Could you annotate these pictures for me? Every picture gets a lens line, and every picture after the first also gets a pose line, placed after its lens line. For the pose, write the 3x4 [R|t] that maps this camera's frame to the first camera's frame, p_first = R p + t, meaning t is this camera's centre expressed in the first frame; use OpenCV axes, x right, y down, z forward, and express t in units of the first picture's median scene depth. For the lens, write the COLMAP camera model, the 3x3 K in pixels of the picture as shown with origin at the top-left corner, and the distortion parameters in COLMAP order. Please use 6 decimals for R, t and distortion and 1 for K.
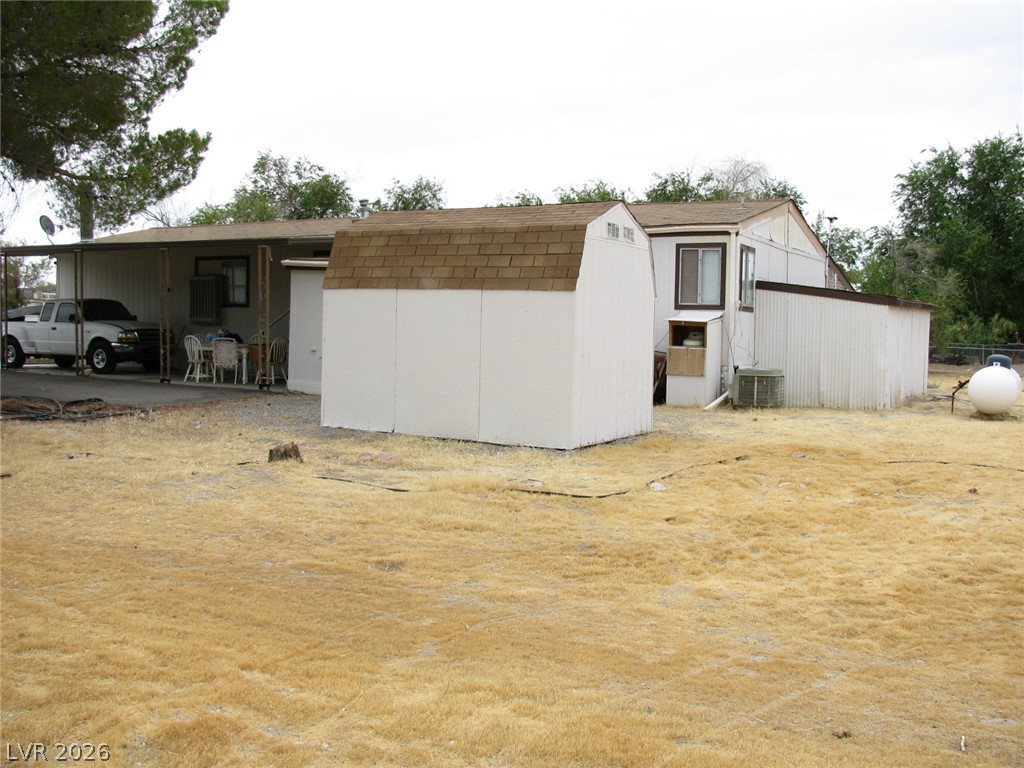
lens RADIAL K [[1050.2, 0, 508.6], [0, 1050.2, 385.6], [0, 0, 1]] dist [-0.124228, 0.000000]
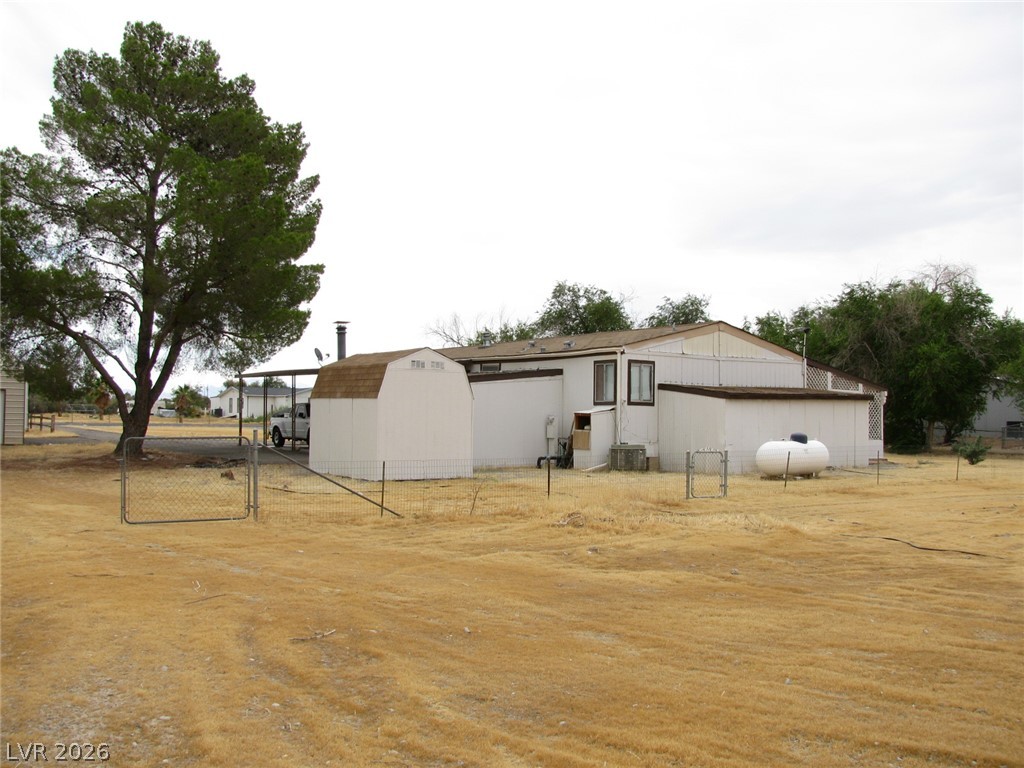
lens RADIAL K [[1050.2, 0, 488.3], [0, 1050.2, 392.8], [0, 0, 1]] dist [-0.124228, 0.000000]
pose [[0.885396, -0.021138, -0.464356, 0.486656], [-0.018689, 0.996539, -0.080998, 0.022446], [0.464461, 0.080394, 0.881937, -0.259150]]
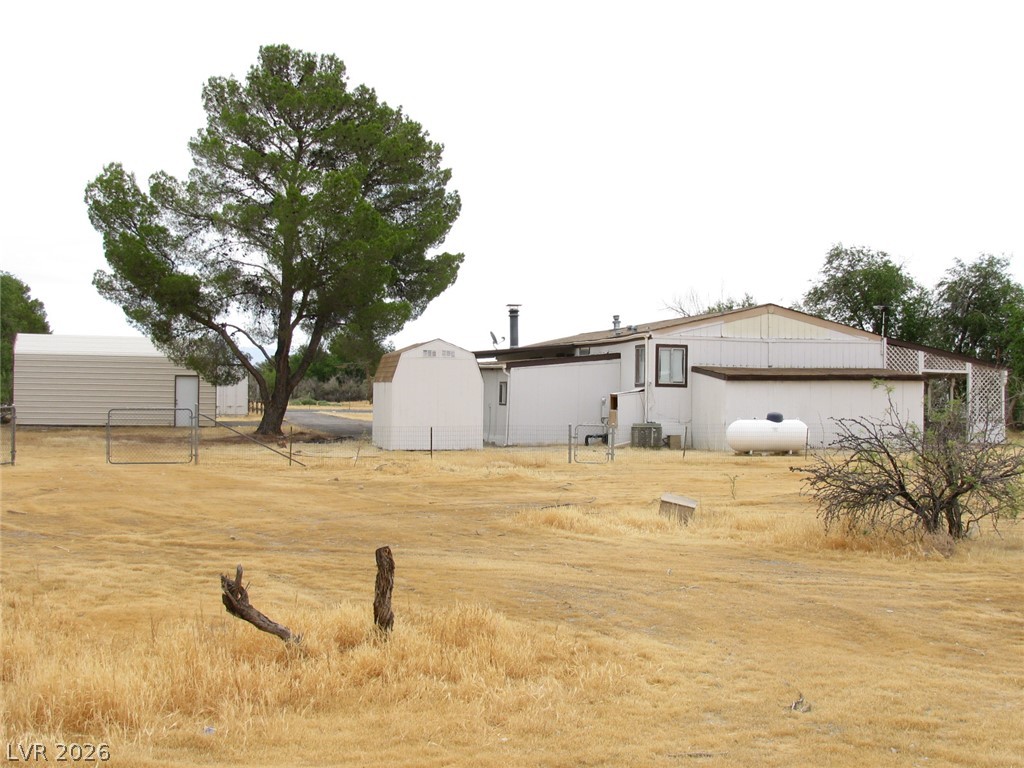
lens RADIAL K [[1415.7, 0, 510.1], [0, 1415.7, 382.7], [0, 0, 1]] dist [-0.062405, 0.000000]
pose [[0.675166, -0.023252, -0.737299, 1.092722], [-0.036441, 0.997231, -0.064819, 0.045233], [0.736765, 0.070632, 0.672449, -0.393750]]
